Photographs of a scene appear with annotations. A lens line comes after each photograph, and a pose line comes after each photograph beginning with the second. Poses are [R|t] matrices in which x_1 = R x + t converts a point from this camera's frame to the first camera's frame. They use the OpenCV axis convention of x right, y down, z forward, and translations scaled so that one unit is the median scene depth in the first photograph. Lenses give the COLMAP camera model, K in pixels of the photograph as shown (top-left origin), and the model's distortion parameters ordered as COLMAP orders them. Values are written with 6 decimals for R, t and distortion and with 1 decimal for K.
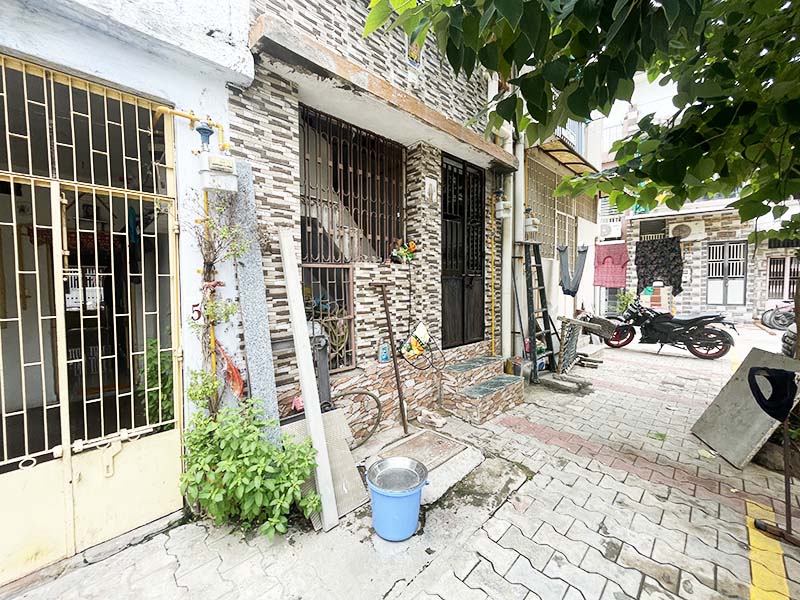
lens RADIAL K [[322.7, 0, 400.0], [0, 322.7, 300.0], [0, 0, 1]] dist [-0.002168, -0.000310]
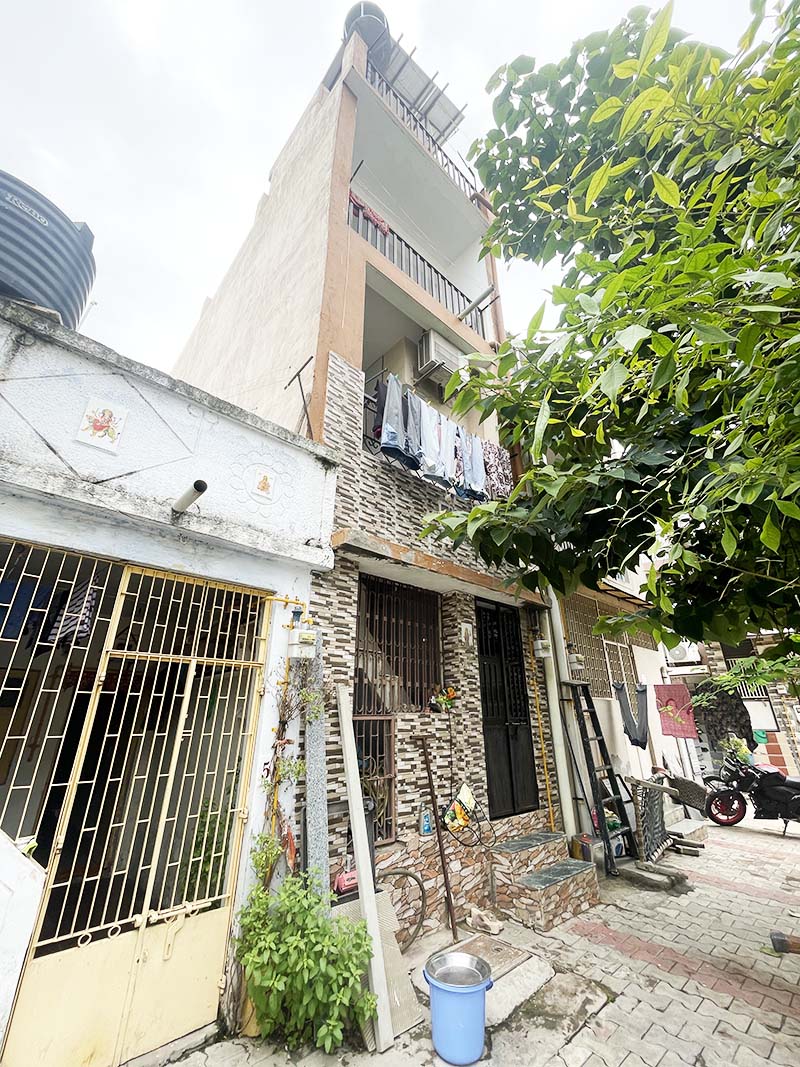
lens RADIAL K [[430.4, 0, 402.8], [0, 430.4, 535.0], [0, 0, 1]] dist [-0.002168, -0.000310]
pose [[0.999719, -0.002084, -0.023602, -0.088022], [-0.008439, 0.899473, -0.436896, -0.031485], [0.022140, 0.436972, 0.899202, -0.434848]]
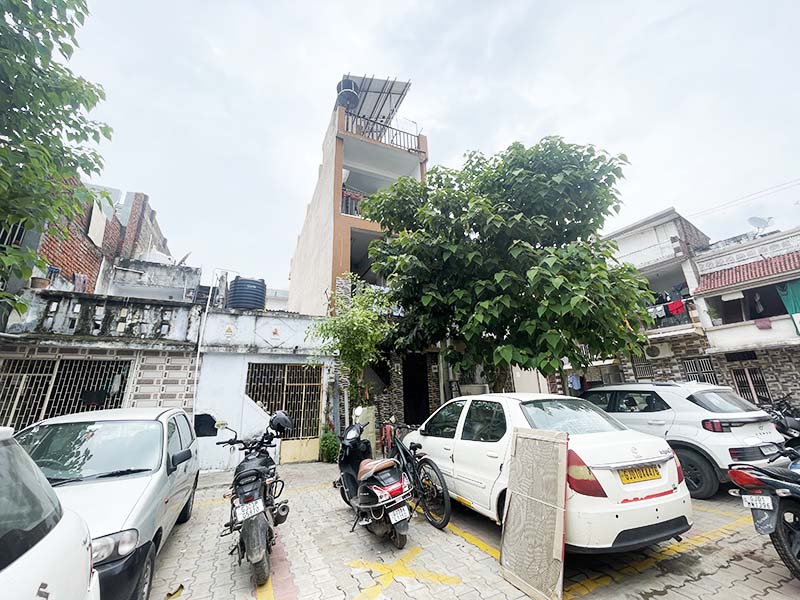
lens RADIAL K [[322.7, 0, 400.0], [0, 322.7, 300.0], [0, 0, 1]] dist [-0.002168, -0.000310]
pose [[0.937557, -0.120796, -0.326183, 1.327821], [0.006050, 0.943282, -0.331937, 0.061436], [0.347779, 0.309237, 0.885112, -2.046462]]
